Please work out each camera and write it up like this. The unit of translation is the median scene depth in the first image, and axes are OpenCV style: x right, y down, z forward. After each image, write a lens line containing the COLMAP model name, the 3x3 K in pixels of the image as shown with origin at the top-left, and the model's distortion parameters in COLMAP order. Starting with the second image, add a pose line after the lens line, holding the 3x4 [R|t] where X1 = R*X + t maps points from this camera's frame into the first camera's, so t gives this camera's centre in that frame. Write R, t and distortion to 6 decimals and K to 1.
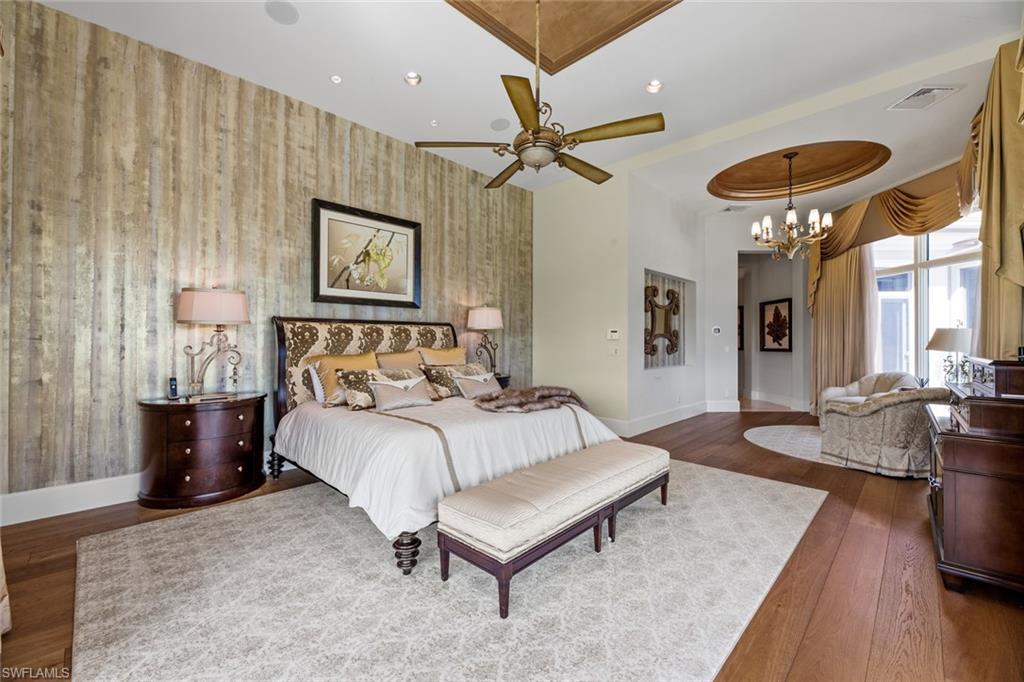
lens RADIAL K [[419.3, 0, 503.1], [0, 419.3, 342.0], [0, 0, 1]] dist [0.000622, -0.003363]
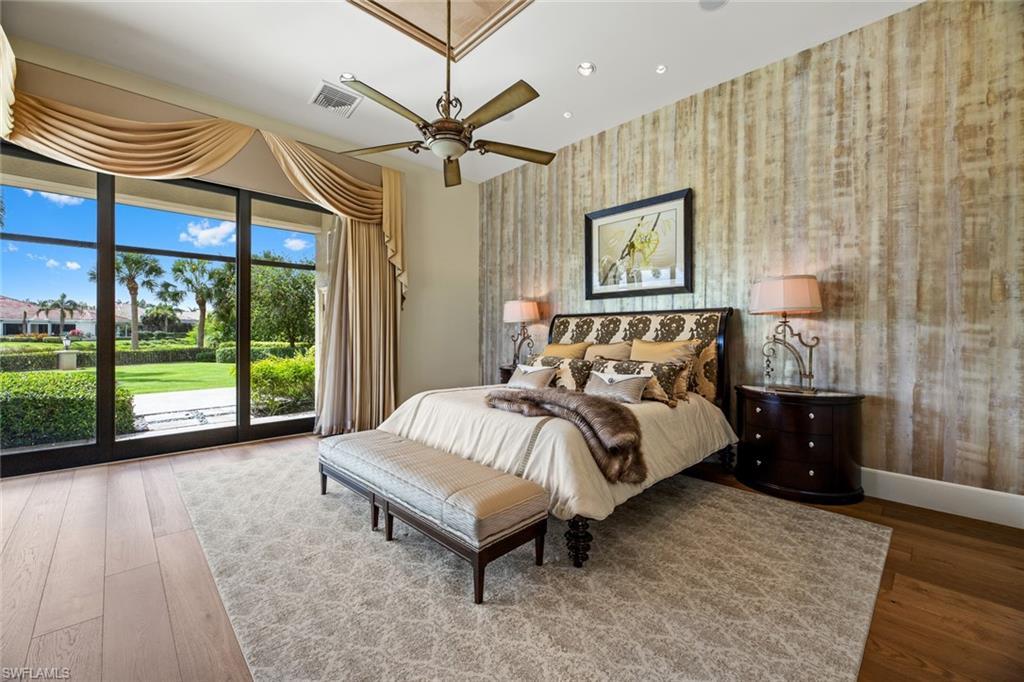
lens RADIAL K [[419.3, 0, 506.4], [0, 419.3, 333.2], [0, 0, 1]] dist [0.000622, -0.003363]
pose [[-0.038593, -0.005261, -0.999241, 0.667702], [-0.007926, 0.999956, -0.004959, 0.005661], [0.999224, 0.007729, -0.038633, 0.722616]]
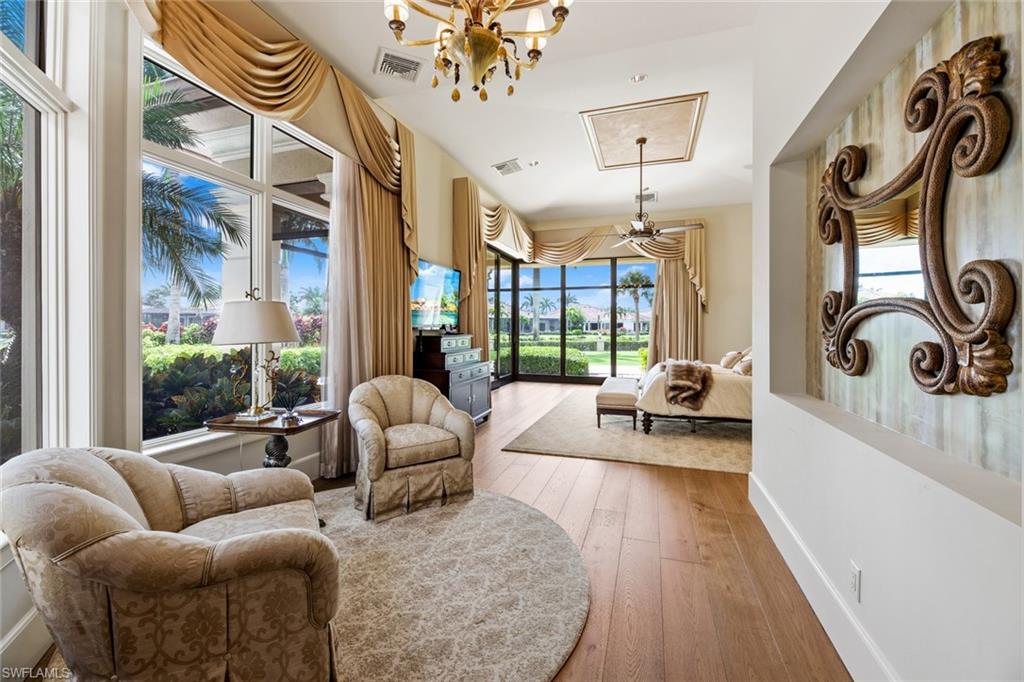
lens RADIAL K [[419.3, 0, 511.4], [0, 419.3, 332.8], [0, 0, 1]] dist [0.000622, -0.003363]
pose [[-0.895721, 0.004105, -0.444598, 1.091718], [-0.000923, 0.999938, 0.011093, -0.004350], [0.444616, 0.010347, -0.895662, 1.931979]]
